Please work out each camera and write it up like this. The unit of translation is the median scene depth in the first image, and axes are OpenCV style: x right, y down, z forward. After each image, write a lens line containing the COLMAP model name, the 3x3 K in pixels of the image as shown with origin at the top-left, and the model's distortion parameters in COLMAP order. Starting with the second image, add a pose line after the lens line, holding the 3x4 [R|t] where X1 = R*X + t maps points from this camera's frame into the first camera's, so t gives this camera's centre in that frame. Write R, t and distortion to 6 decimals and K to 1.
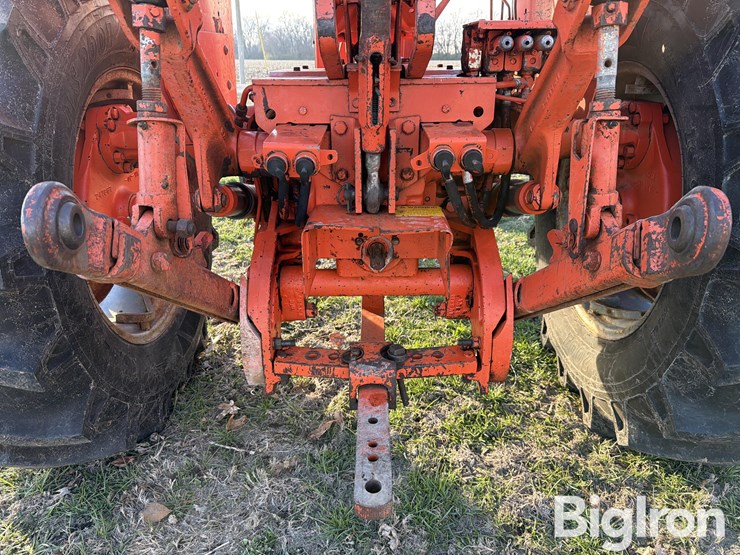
lens RADIAL K [[518.0, 0, 378.6], [0, 518.0, 279.9], [0, 0, 1]] dist [0.093009, -0.092163]
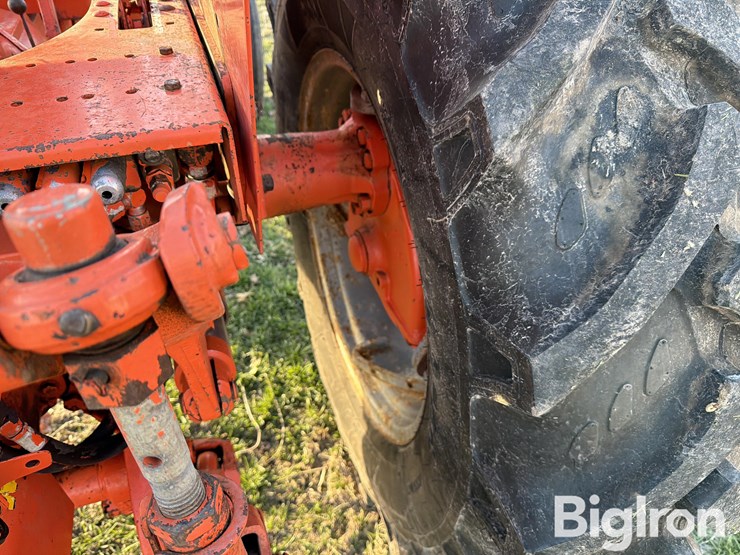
lens RADIAL K [[518.0, 0, 378.6], [0, 518.0, 279.9], [0, 0, 1]] dist [0.093009, -0.092163]
pose [[0.939557, -0.193129, 0.282727, 0.290099], [0.099105, 0.943786, 0.315350, -0.365951], [-0.327737, -0.268270, 0.905881, 0.375313]]
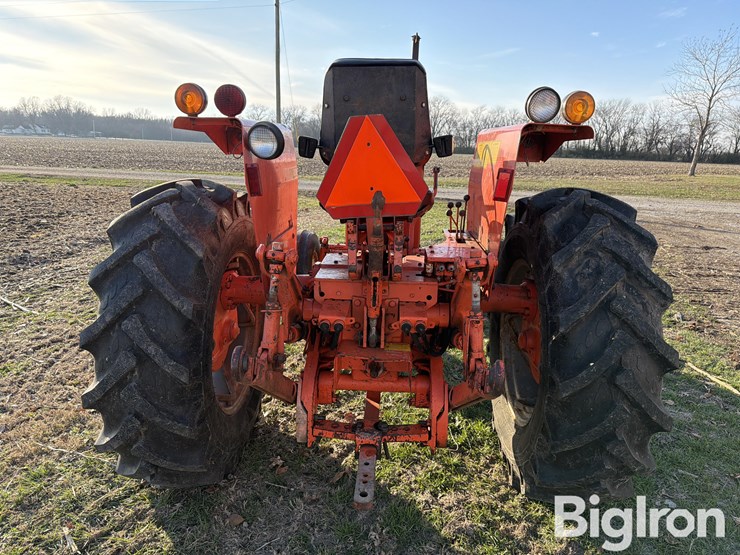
lens RADIAL K [[518.0, 0, 378.6], [0, 518.0, 279.9], [0, 0, 1]] dist [0.093009, -0.092163]
pose [[0.998485, 0.038376, -0.039424, 0.060768], [-0.043871, 0.987773, -0.149599, -0.073301], [0.033201, 0.151102, 0.987960, -0.707642]]
